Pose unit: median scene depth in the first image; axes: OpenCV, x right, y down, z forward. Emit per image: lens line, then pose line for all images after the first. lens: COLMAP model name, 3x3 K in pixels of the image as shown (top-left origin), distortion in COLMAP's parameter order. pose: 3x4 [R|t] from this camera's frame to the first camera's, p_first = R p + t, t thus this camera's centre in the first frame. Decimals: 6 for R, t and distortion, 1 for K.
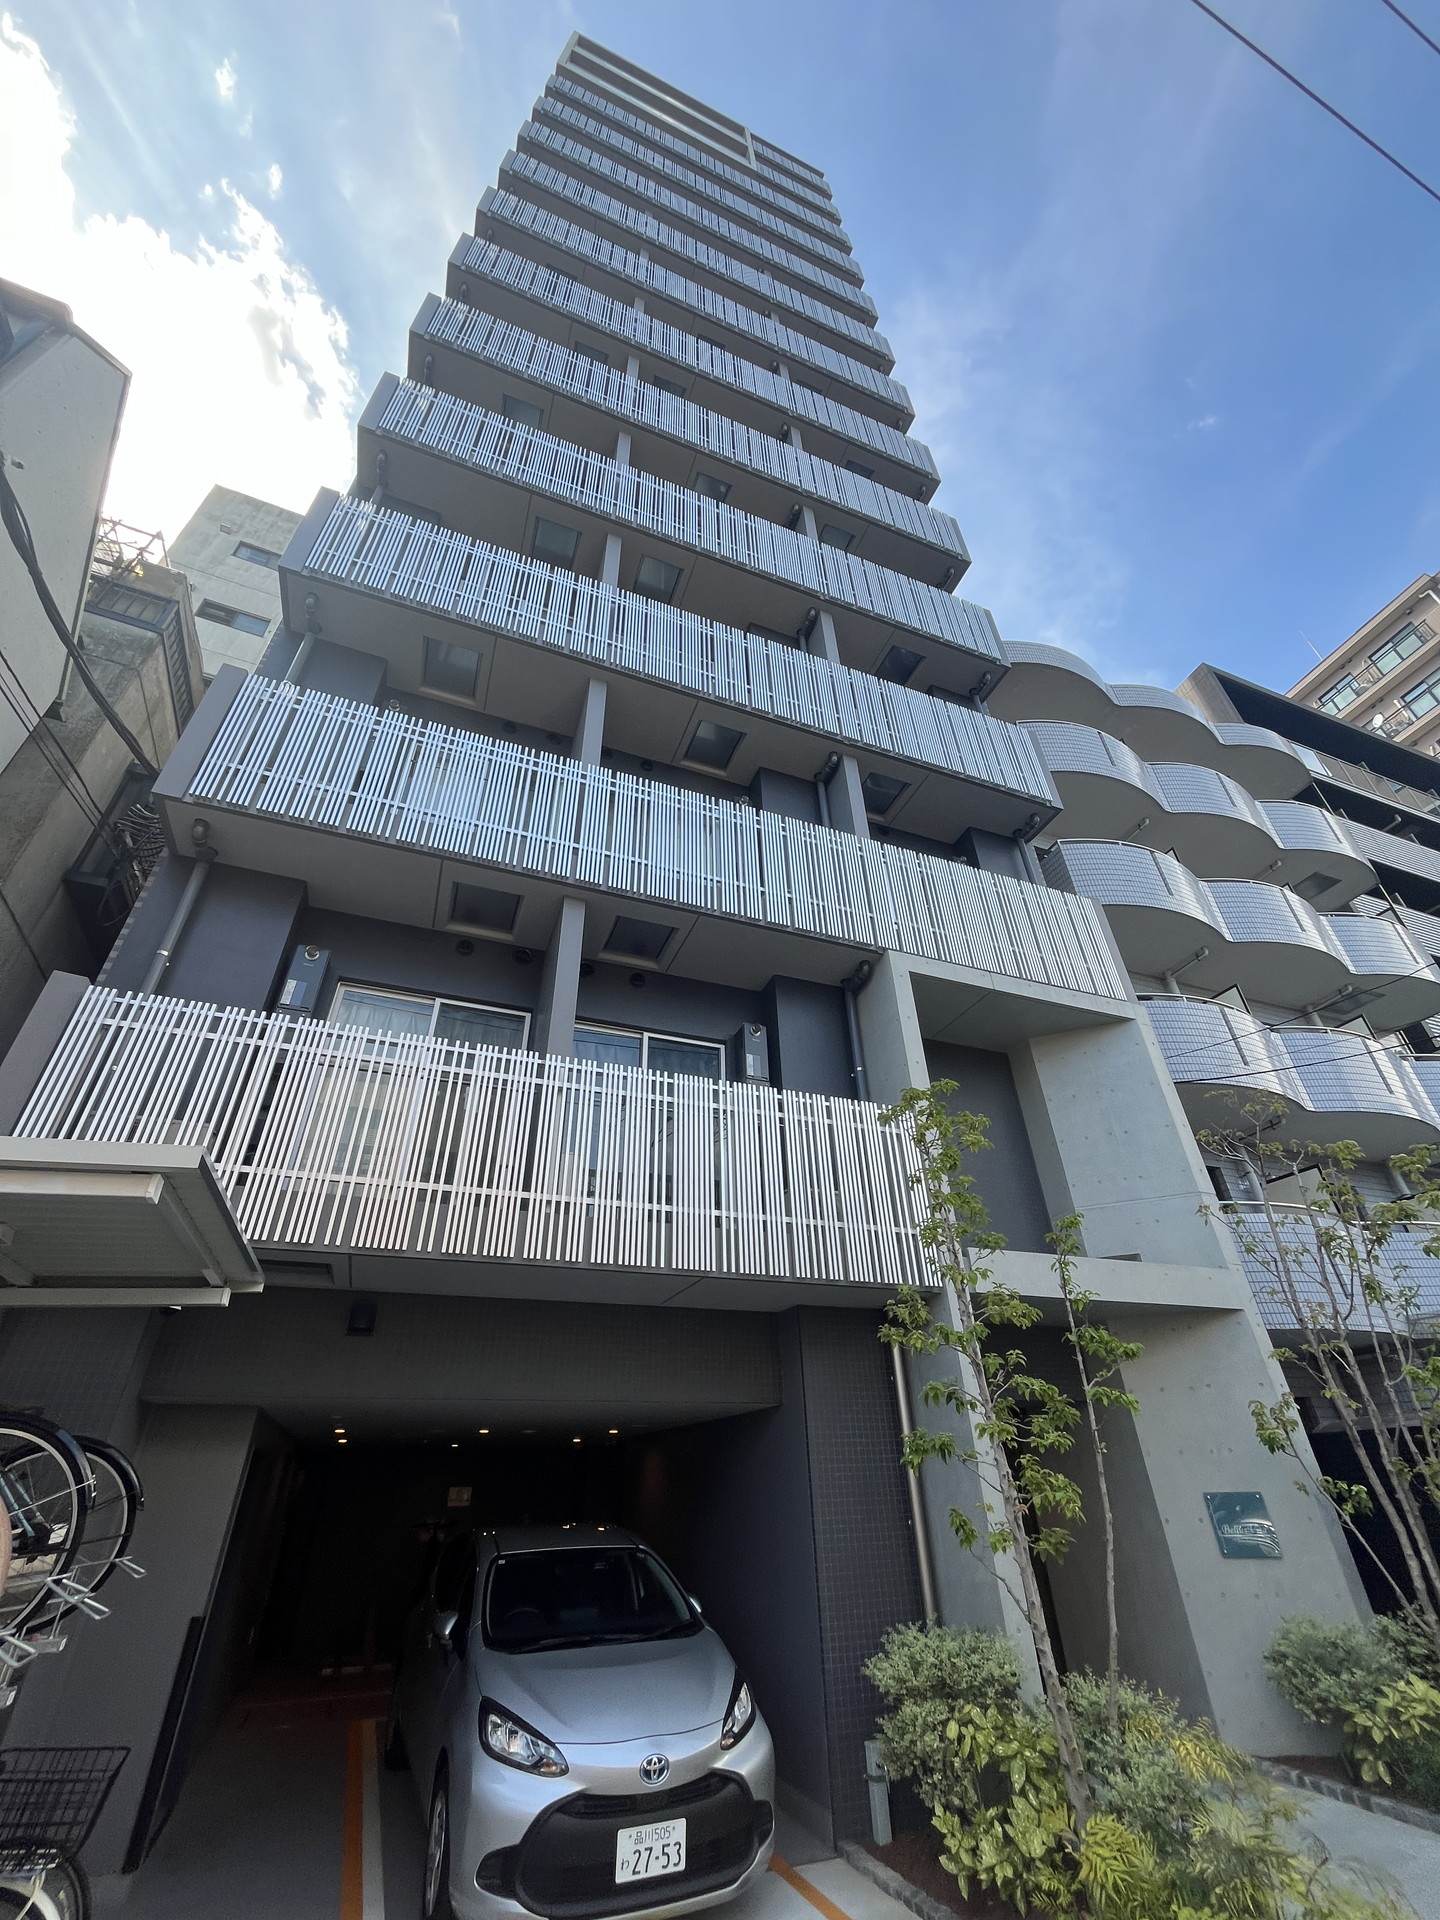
lens RADIAL K [[775.6, 0, 715.6], [0, 775.6, 960.6], [0, 0, 1]] dist [-0.002298, 0.000162]
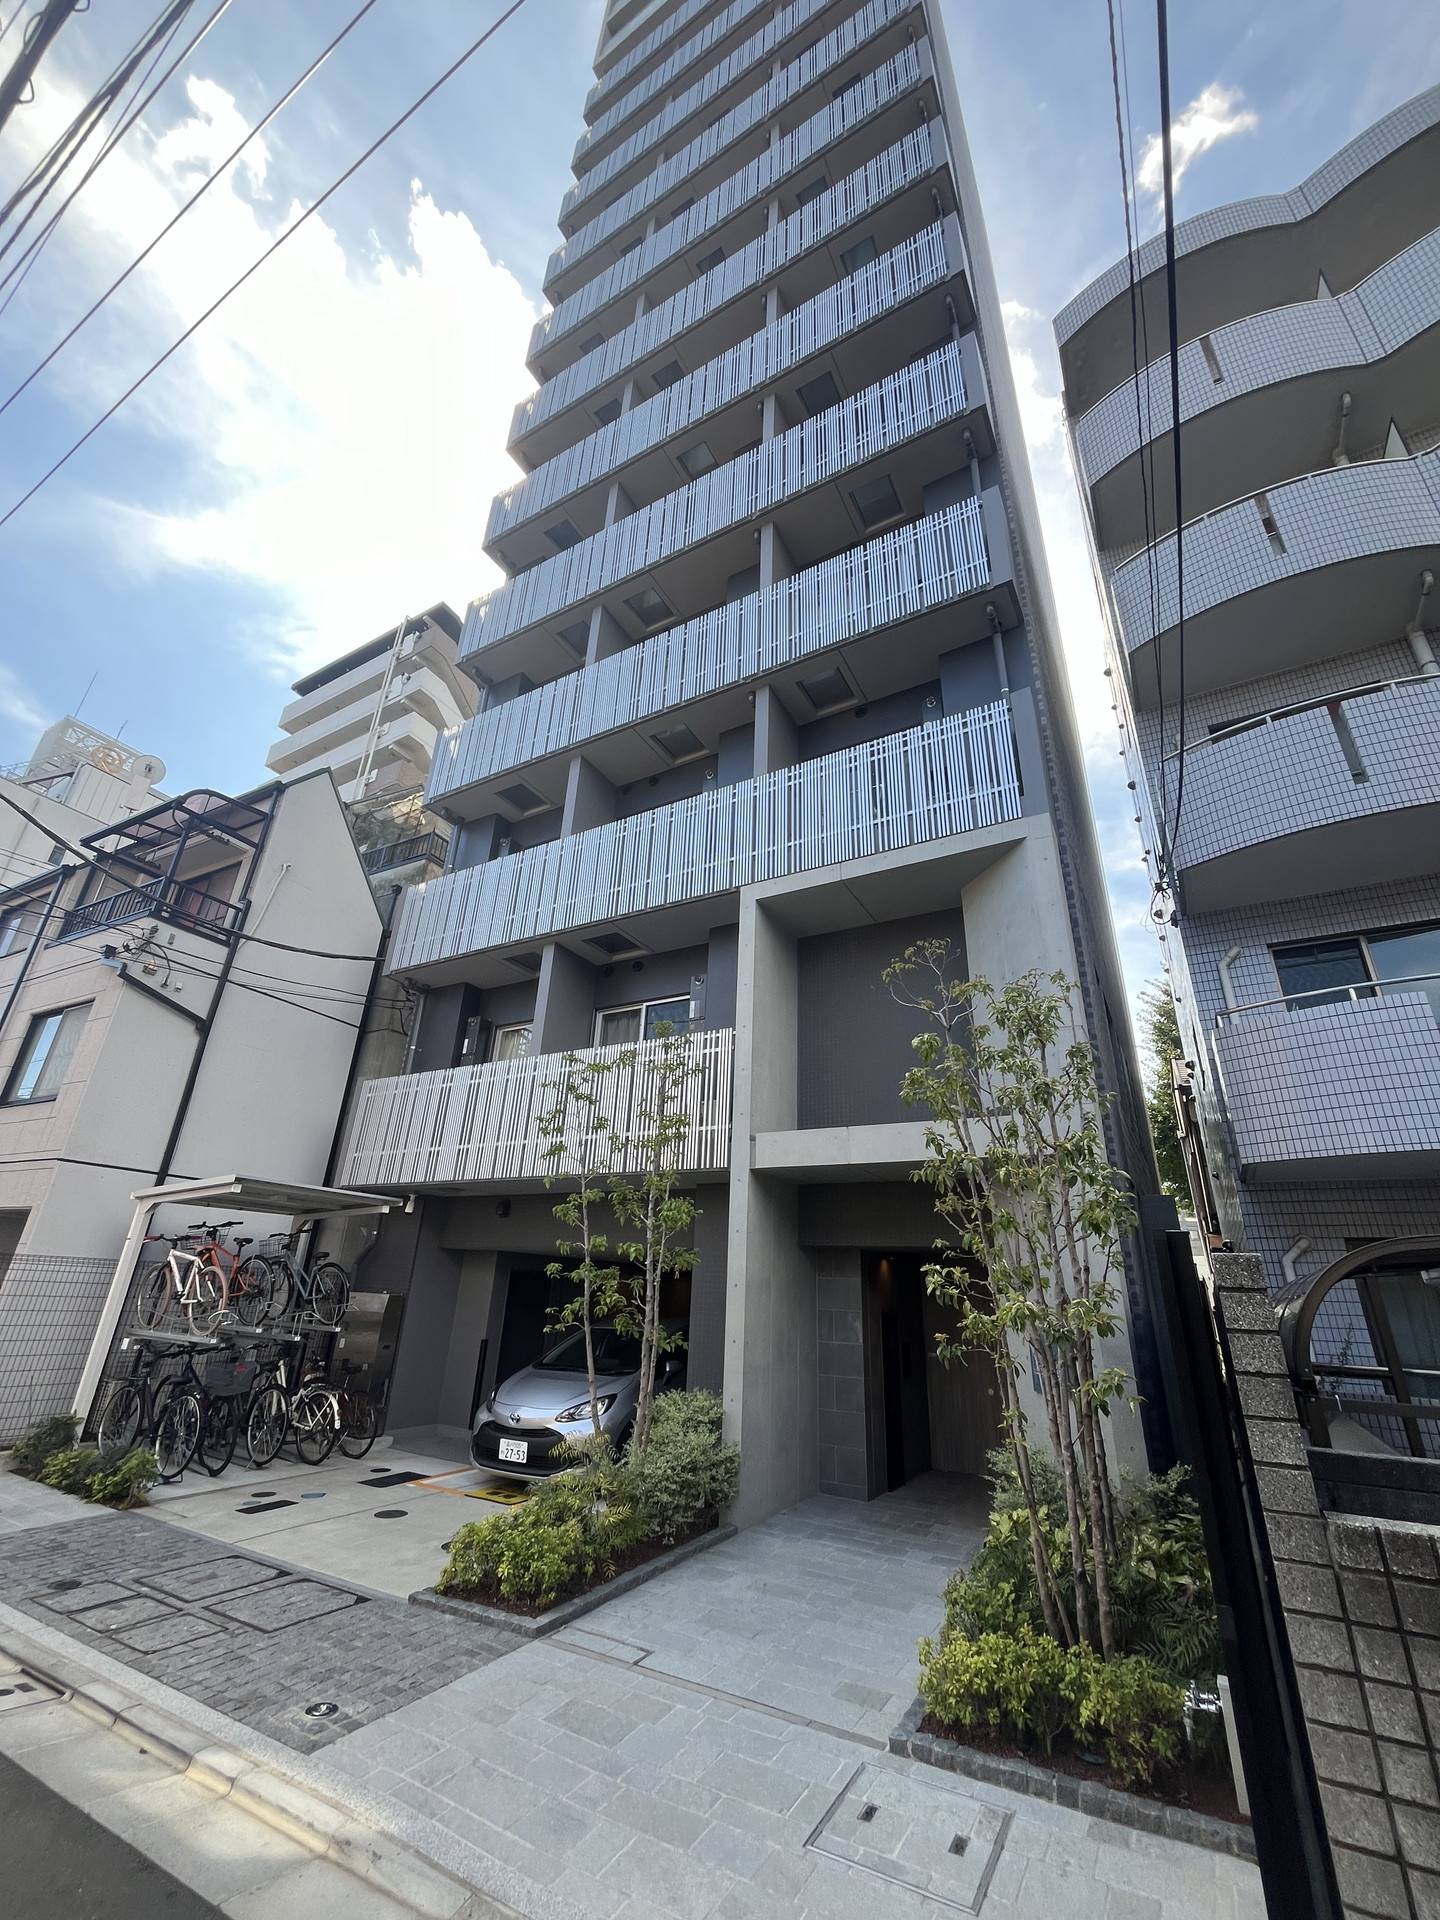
lens RADIAL K [[775.6, 0, 718.7], [0, 775.6, 958.6], [0, 0, 1]] dist [-0.002298, 0.000162]
pose [[0.625340, -0.270113, -0.732113, 1.158935], [0.393454, 0.919339, -0.003118, 0.084725], [0.673902, -0.286103, 0.681176, 0.178819]]
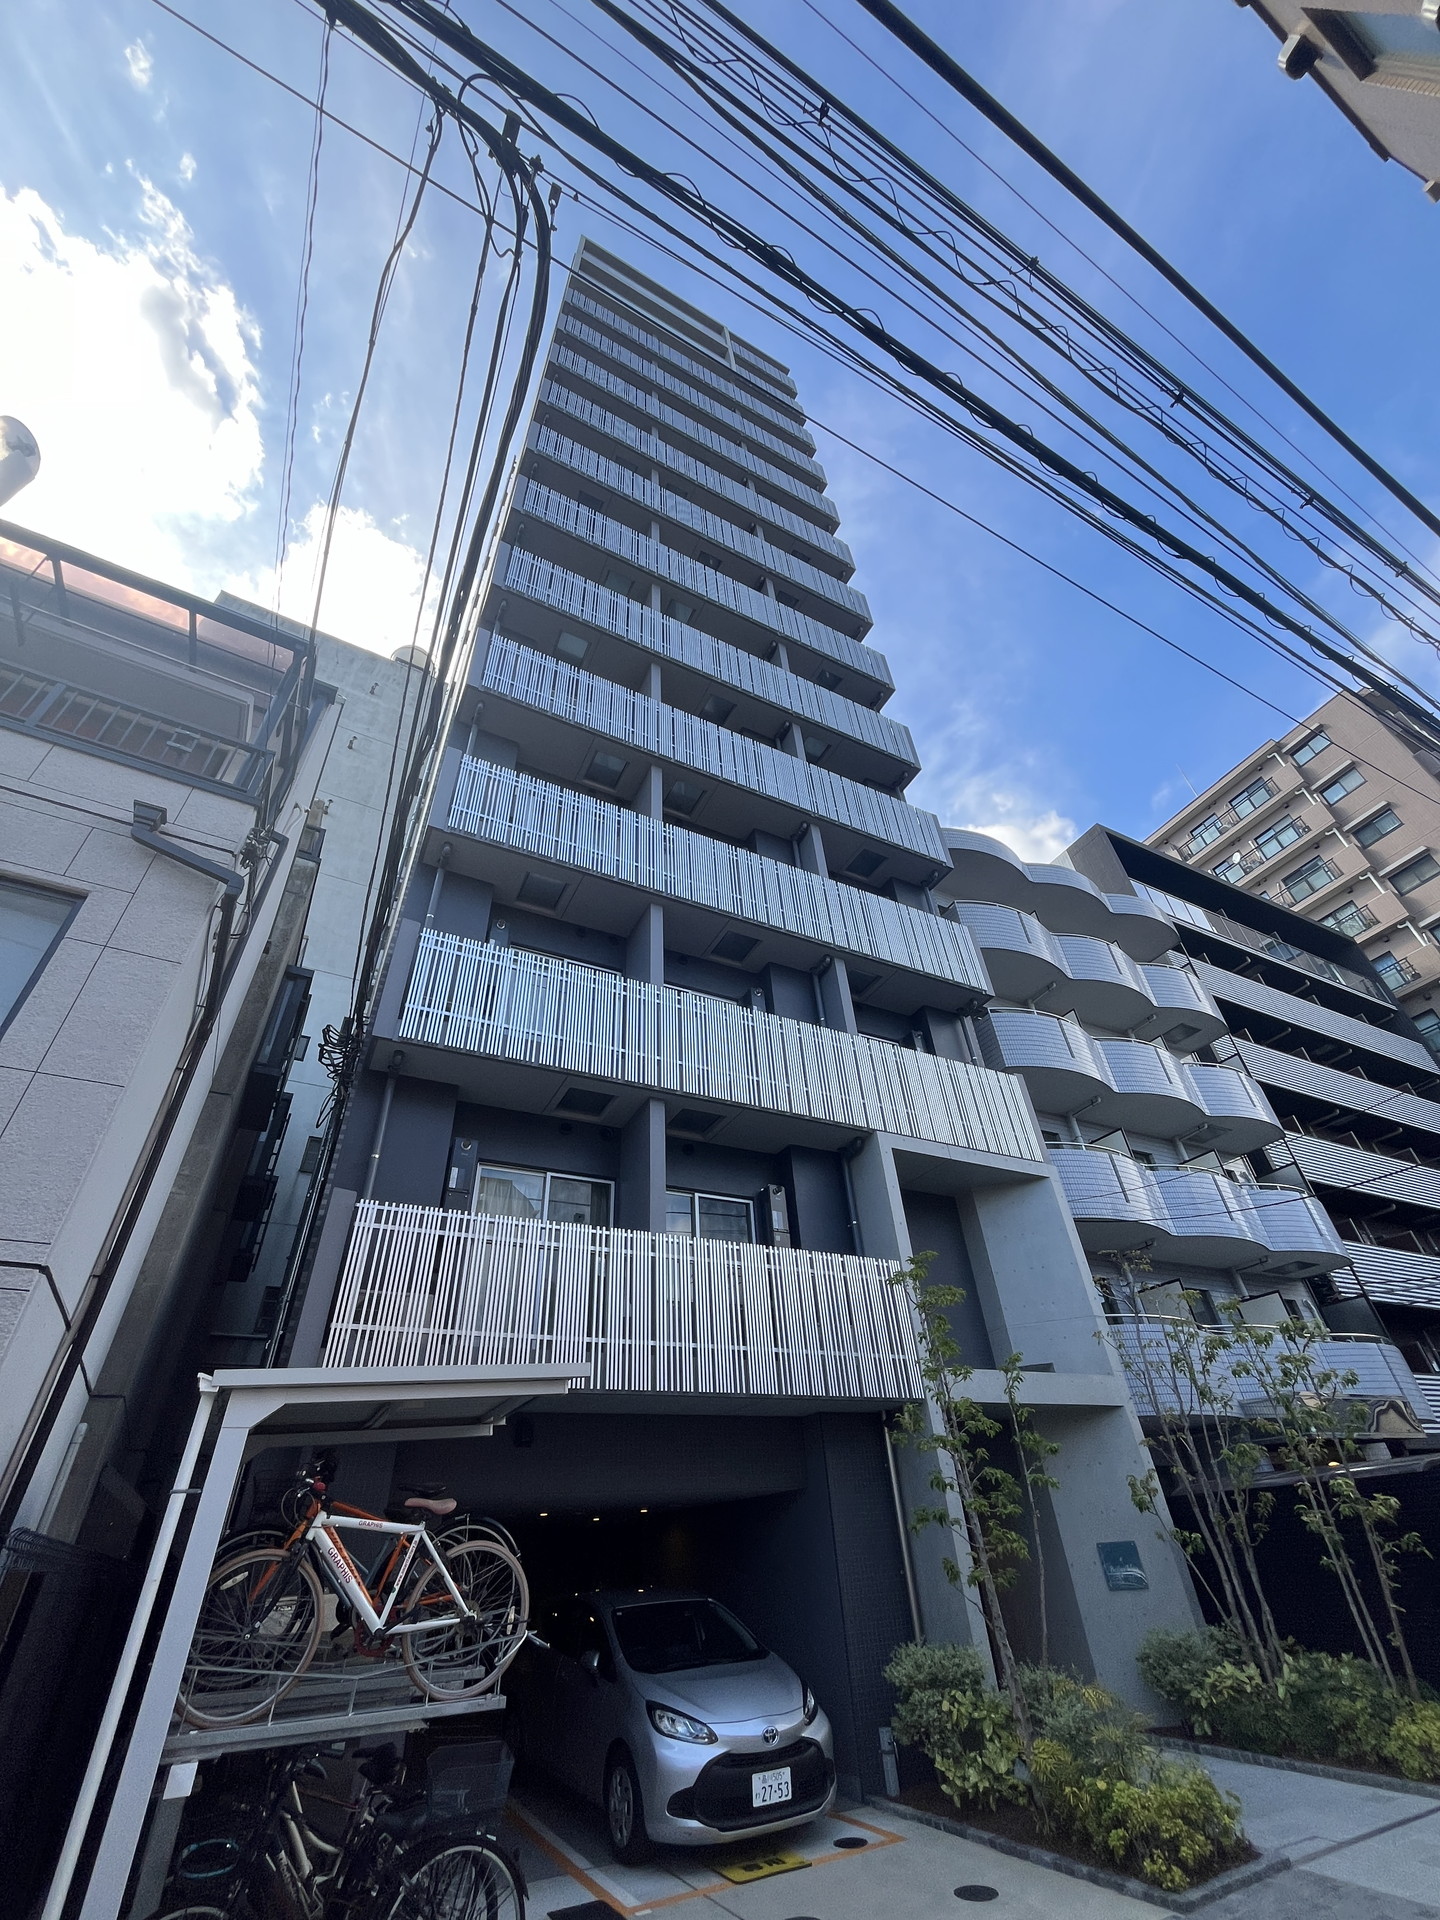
lens RADIAL K [[775.6, 0, 717.0], [0, 775.6, 961.3], [0, 0, 1]] dist [-0.002298, 0.000162]
pose [[0.993497, 0.041373, 0.106071, -0.235154], [-0.034609, 0.997296, -0.064833, -0.239073], [-0.108466, 0.060740, 0.992243, -0.365488]]
